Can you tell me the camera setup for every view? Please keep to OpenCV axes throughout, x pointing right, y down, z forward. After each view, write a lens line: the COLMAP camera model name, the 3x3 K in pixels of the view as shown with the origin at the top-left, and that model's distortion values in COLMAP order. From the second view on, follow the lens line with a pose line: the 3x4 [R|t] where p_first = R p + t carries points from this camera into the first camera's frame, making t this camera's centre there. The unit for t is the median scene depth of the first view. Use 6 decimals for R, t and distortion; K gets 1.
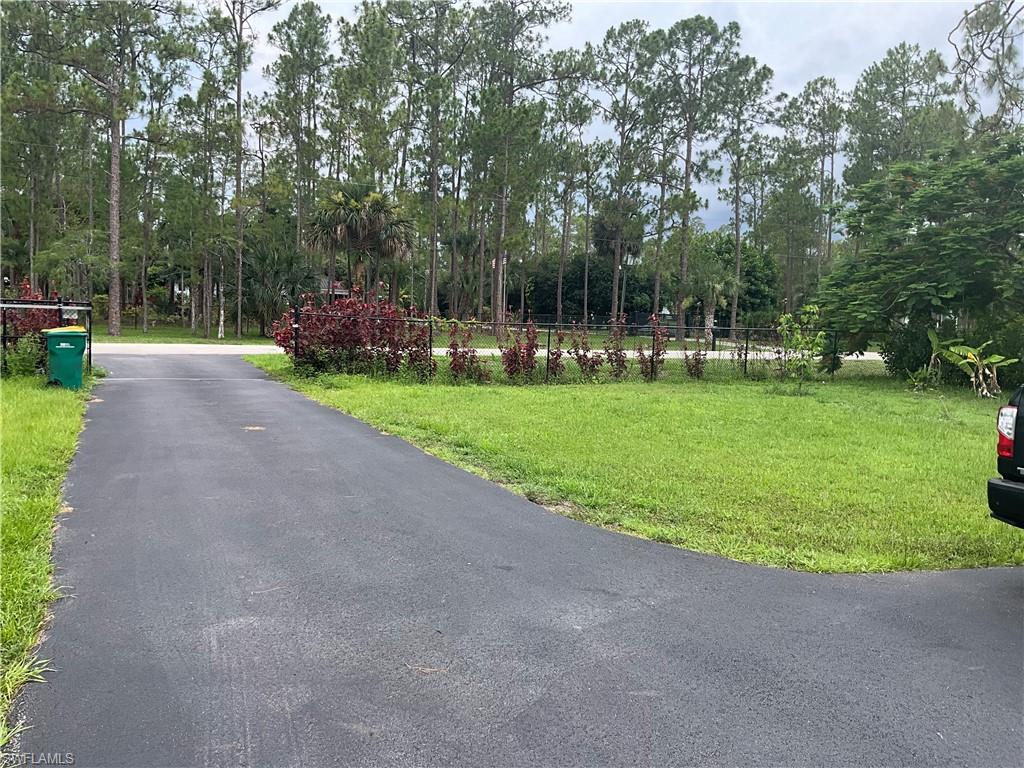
lens RADIAL K [[867.2, 0, 512.0], [0, 867.2, 384.0], [0, 0, 1]] dist [0.127155, -0.239161]
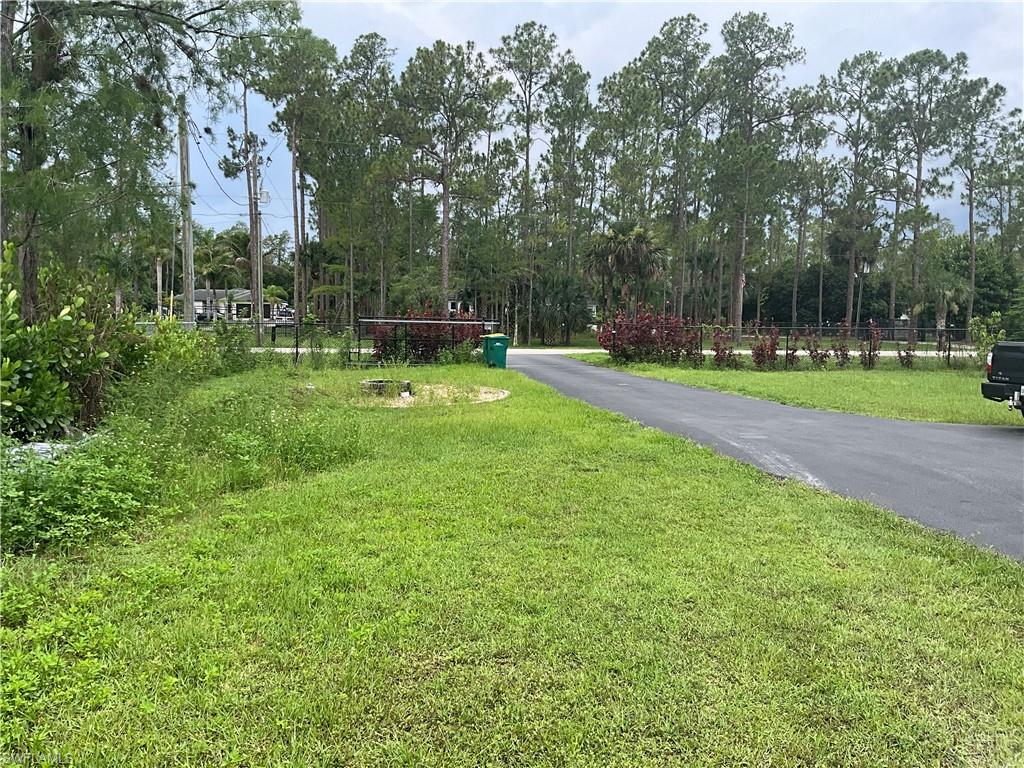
lens RADIAL K [[867.2, 0, 512.0], [0, 867.2, 384.0], [0, 0, 1]] dist [0.127155, -0.239161]
pose [[0.967301, -0.000473, -0.253632, -0.009975], [-0.002780, 0.999918, -0.012468, 0.014037], [0.253617, 0.012765, 0.967220, -0.166233]]
